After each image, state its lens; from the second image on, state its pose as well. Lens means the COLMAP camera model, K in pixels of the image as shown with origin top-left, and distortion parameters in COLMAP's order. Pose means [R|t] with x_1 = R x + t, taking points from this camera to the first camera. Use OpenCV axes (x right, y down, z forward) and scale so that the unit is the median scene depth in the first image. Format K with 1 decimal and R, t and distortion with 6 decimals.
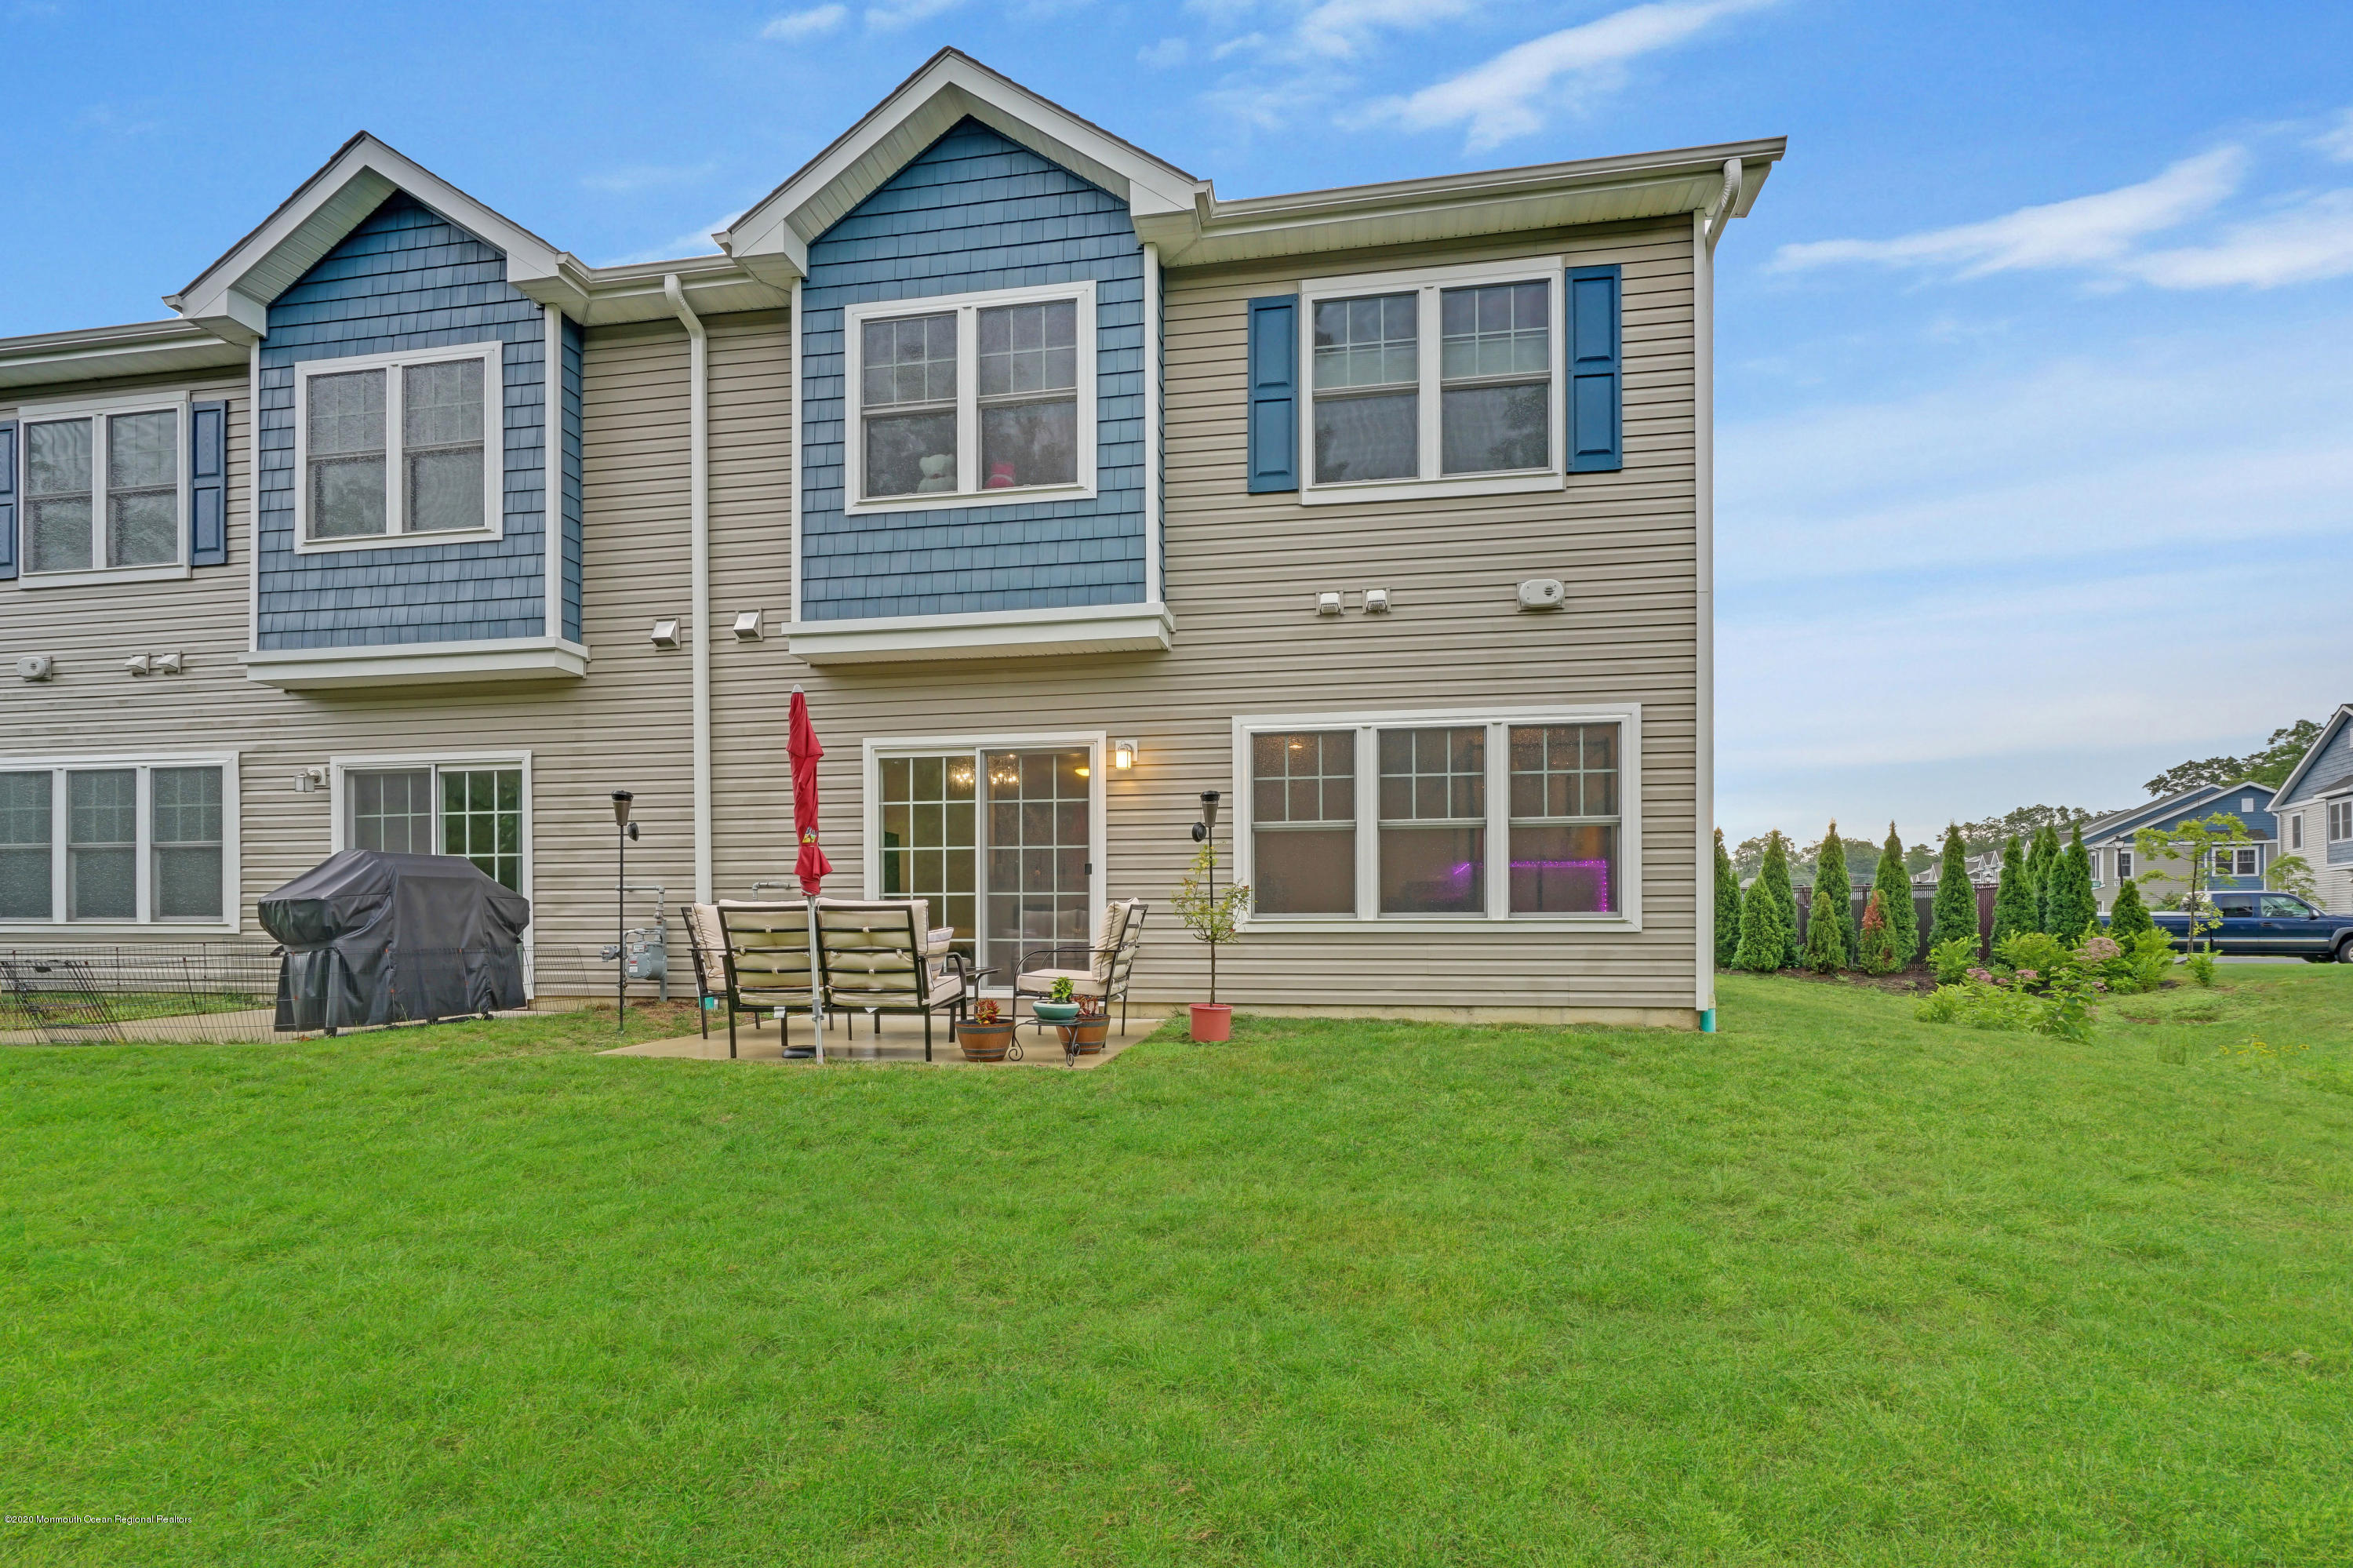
lens RADIAL K [[1072.5, 0, 1183.7], [0, 1072.5, 923.4], [0, 0, 1]] dist [0.002909, -0.000626]
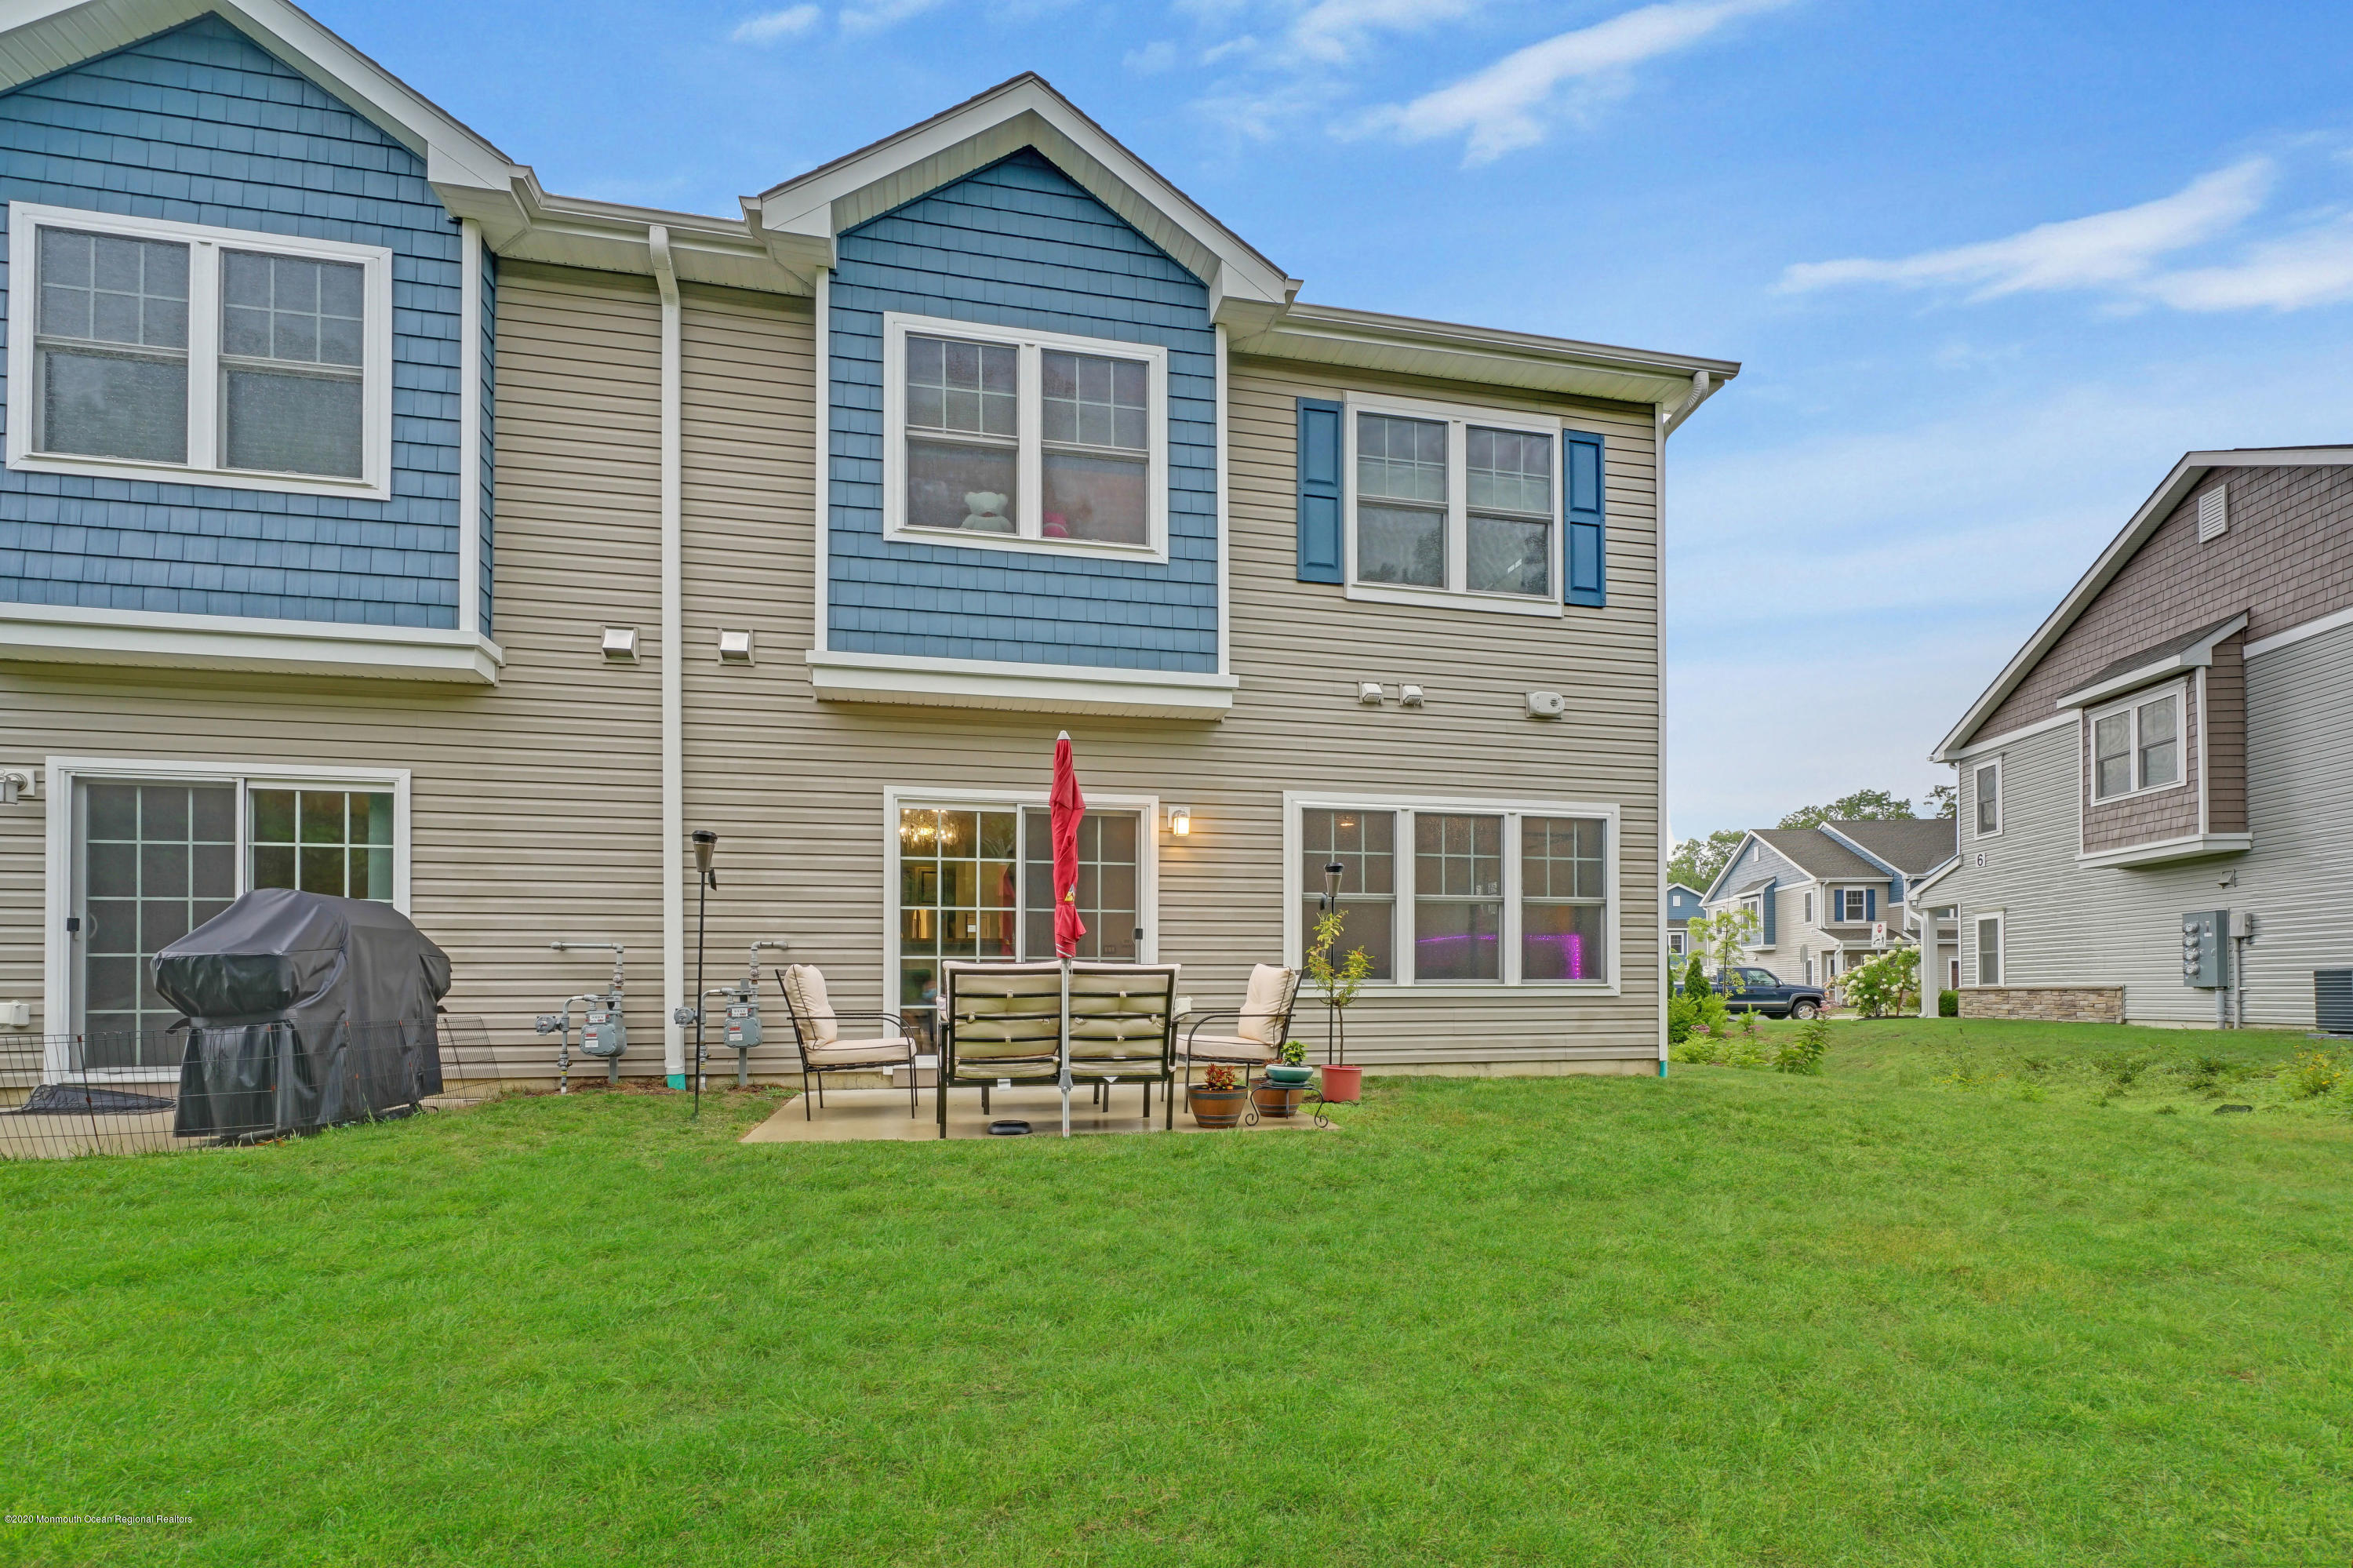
lens RADIAL K [[1072.5, 0, 1147.2], [0, 1072.5, 982.0], [0, 0, 1]] dist [0.002909, -0.000626]
pose [[0.931084, 0.003180, 0.364792, -0.463387], [-0.000154, 0.999965, -0.008322, 0.001949], [-0.364806, 0.007692, 0.931052, 0.076929]]
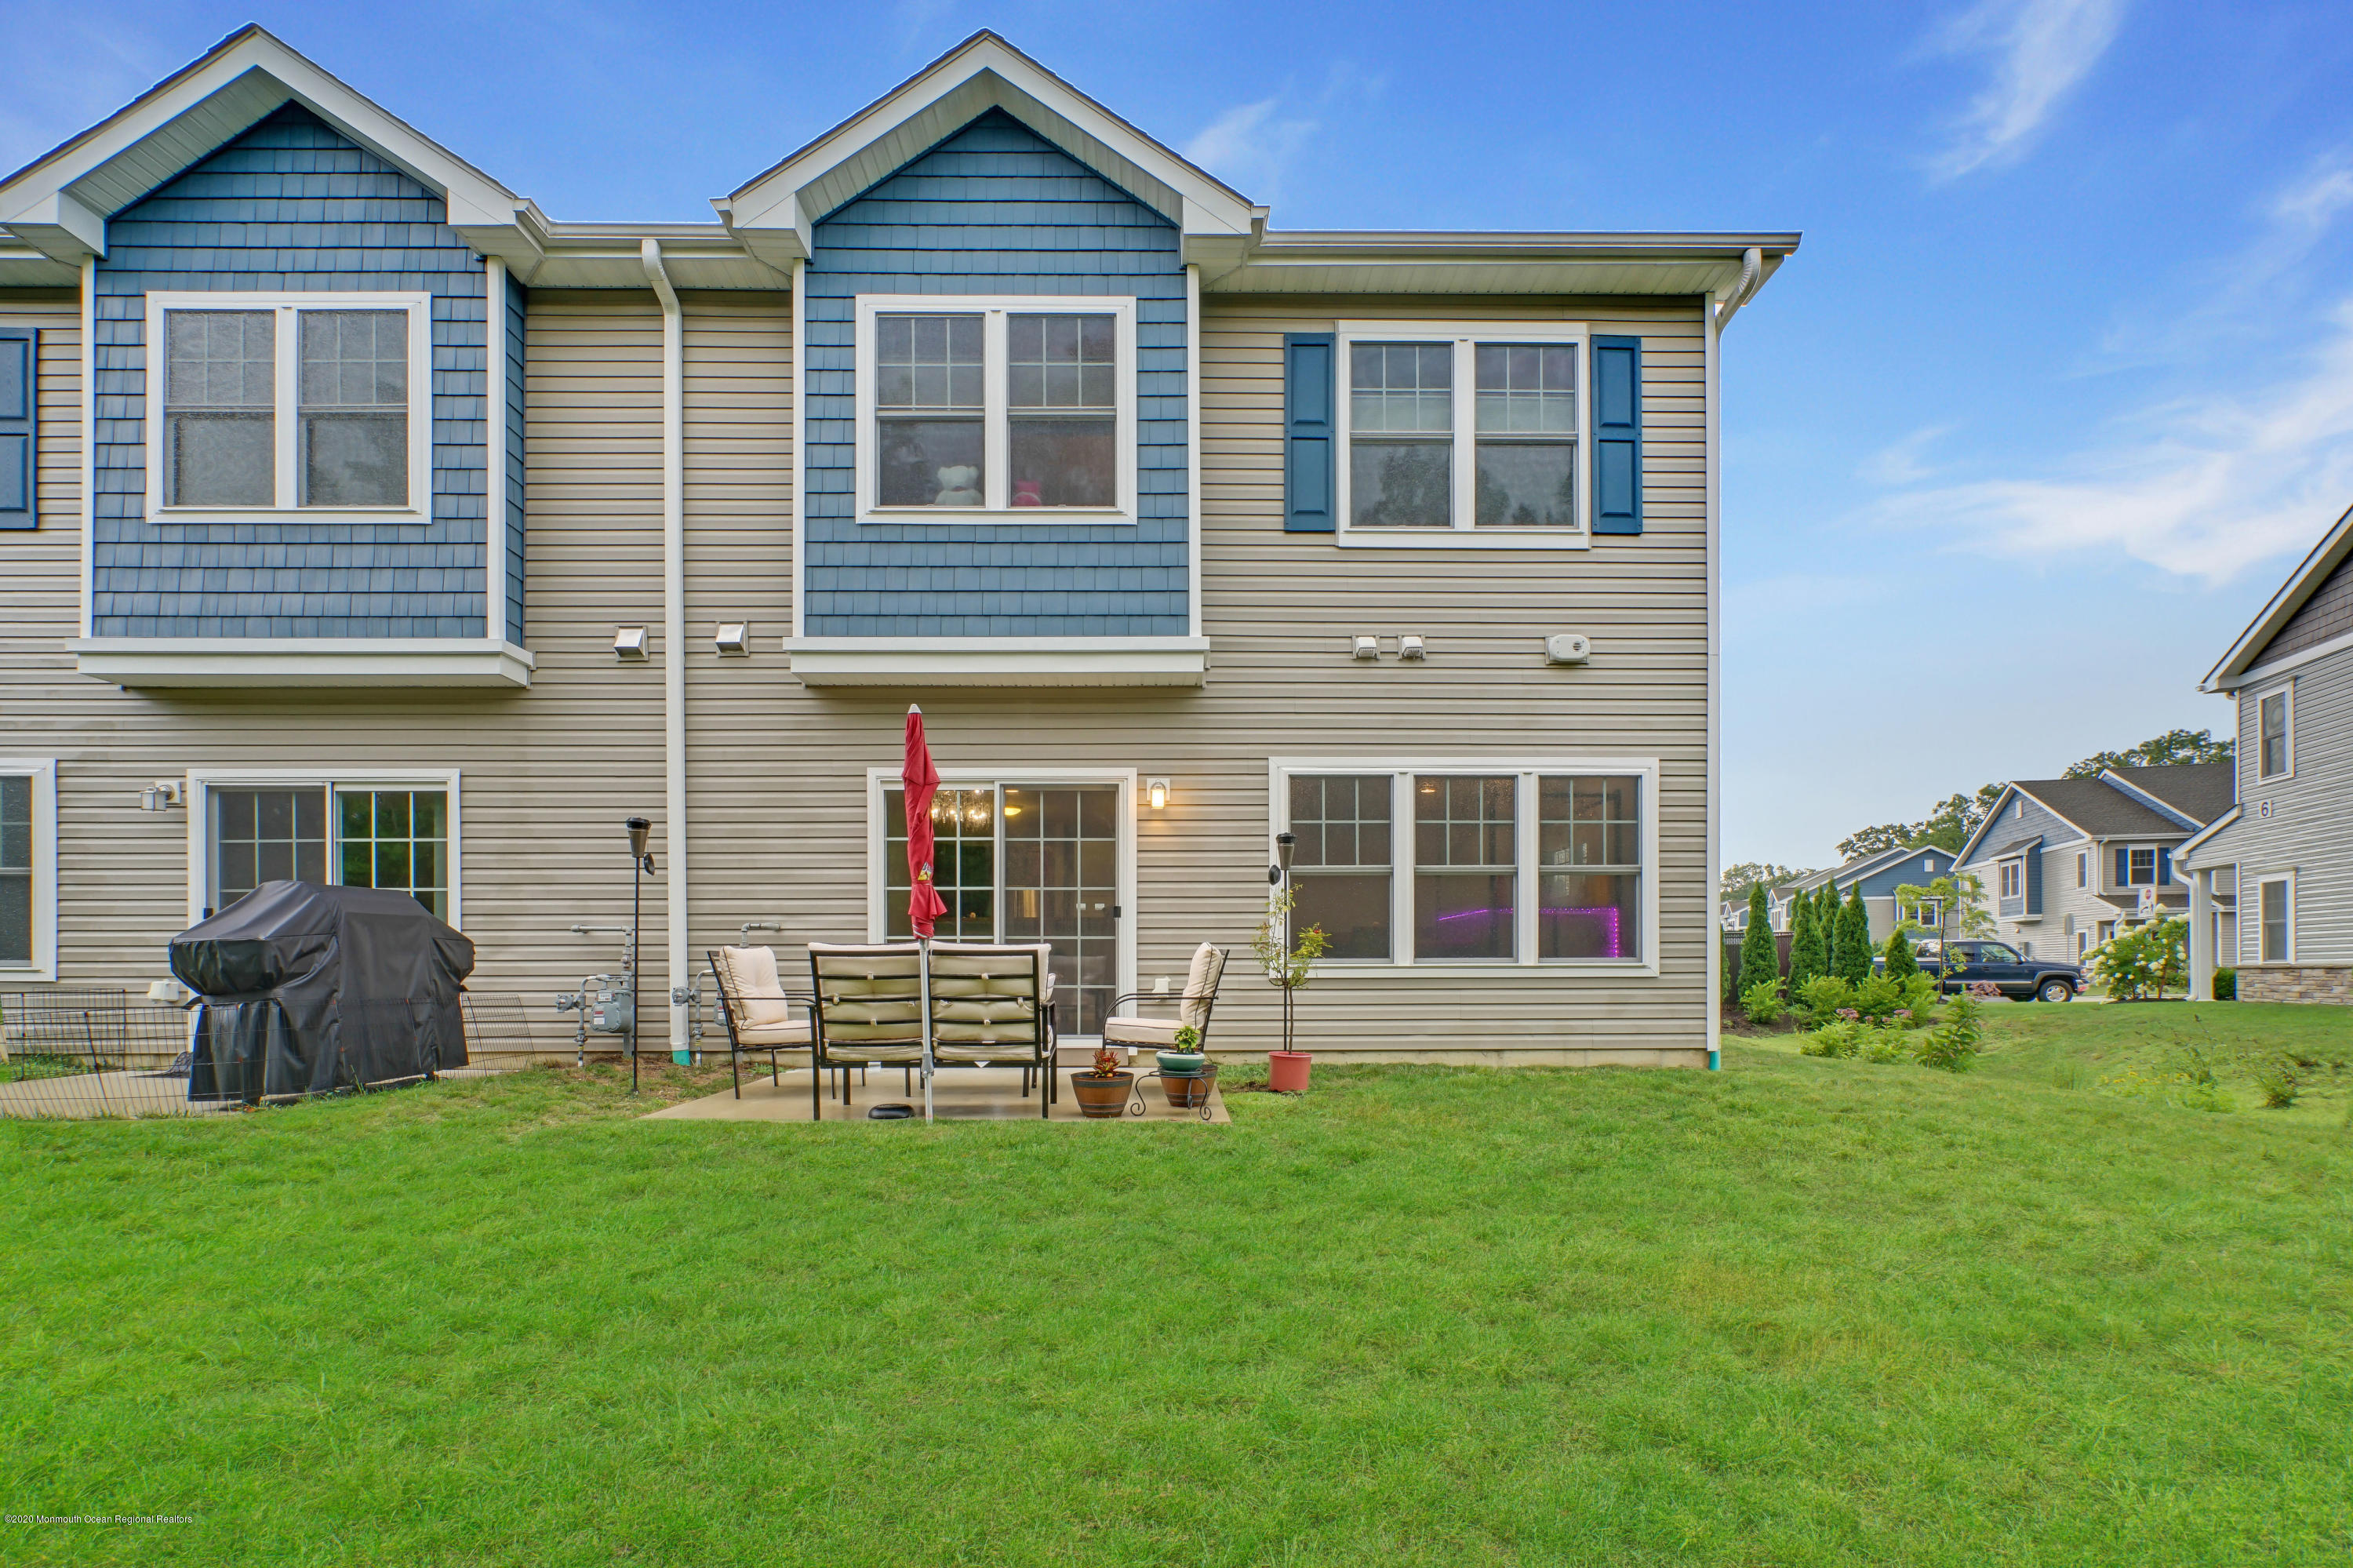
lens RADIAL K [[1072.5, 0, 1149.4], [0, 1072.5, 968.6], [0, 0, 1]] dist [0.002909, -0.000626]
pose [[0.984421, -0.000417, 0.175829, -0.236619], [0.000284, 1.000000, 0.000779, -0.000982], [-0.175829, -0.000717, 0.984420, 0.054513]]
